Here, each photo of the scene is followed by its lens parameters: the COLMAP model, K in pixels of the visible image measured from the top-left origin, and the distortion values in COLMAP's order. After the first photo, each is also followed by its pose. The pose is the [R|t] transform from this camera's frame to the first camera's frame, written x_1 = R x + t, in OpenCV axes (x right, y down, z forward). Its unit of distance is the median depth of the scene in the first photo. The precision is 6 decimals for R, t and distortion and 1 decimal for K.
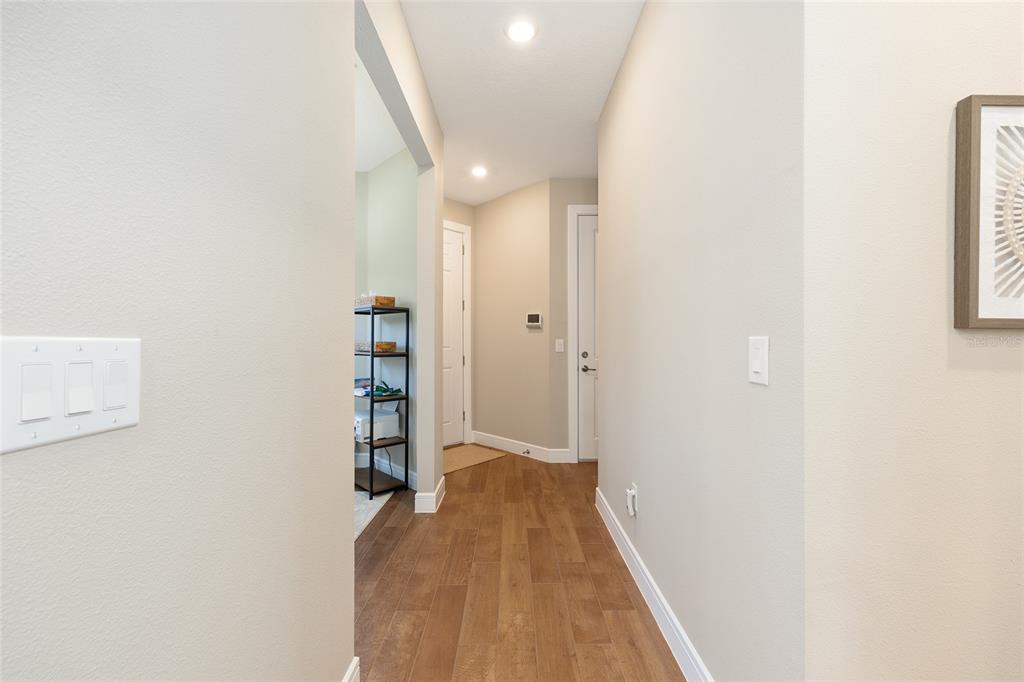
lens RADIAL K [[410.7, 0, 510.8], [0, 410.7, 341.8], [0, 0, 1]] dist [-0.000891, 0.000432]
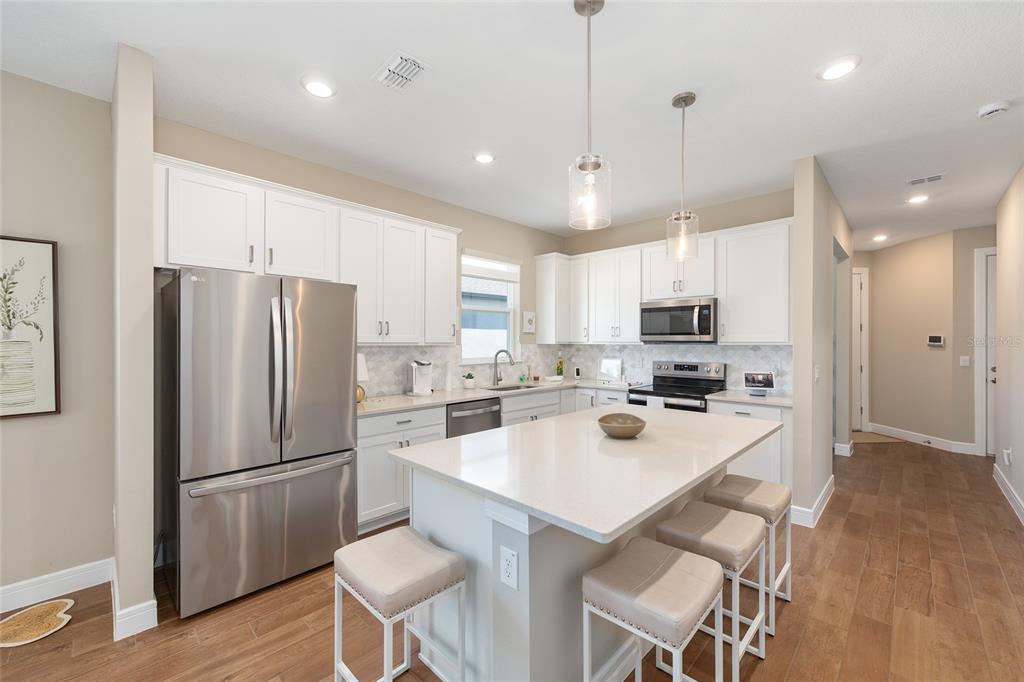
lens RADIAL K [[410.7, 0, 510.8], [0, 410.7, 341.8], [0, 0, 1]] dist [-0.000891, 0.000432]
pose [[0.715527, 0.000442, -0.698585, 0.002982], [-0.000574, 1.000000, 0.000044, -0.054417], [0.698585, 0.000369, 0.715527, -0.966048]]
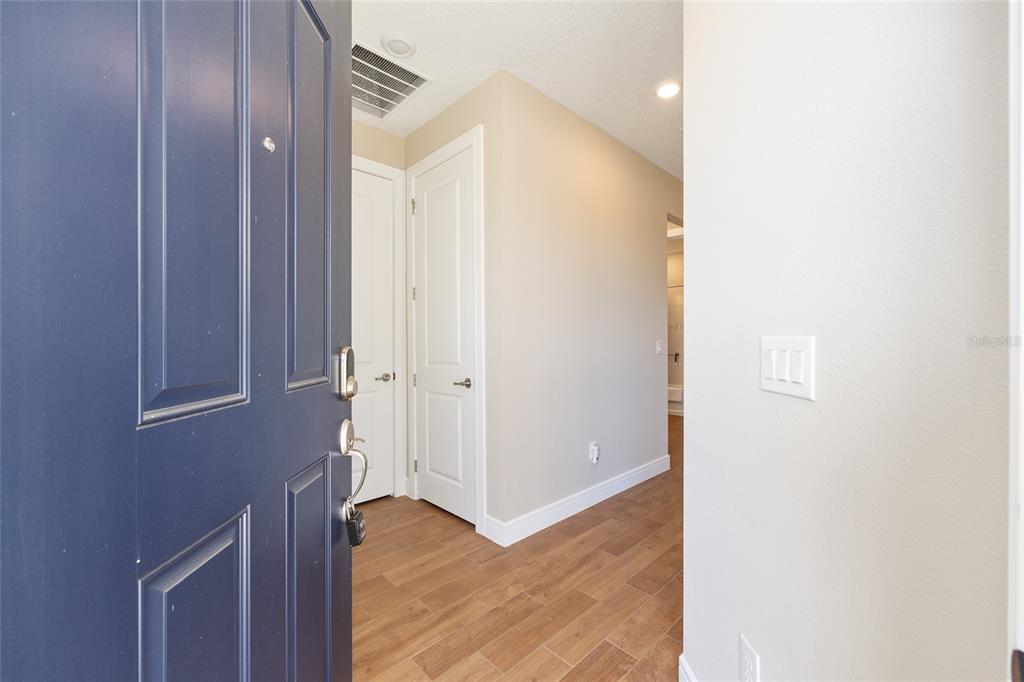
lens RADIAL K [[410.7, 0, 510.8], [0, 410.7, 341.8], [0, 0, 1]] dist [-0.000891, 0.000432]
pose [[-0.692936, 0.000460, 0.720999, -0.310947], [0.001019, 0.999999, 0.000341, -0.002284], [-0.720998, 0.000971, -0.692936, 1.272014]]
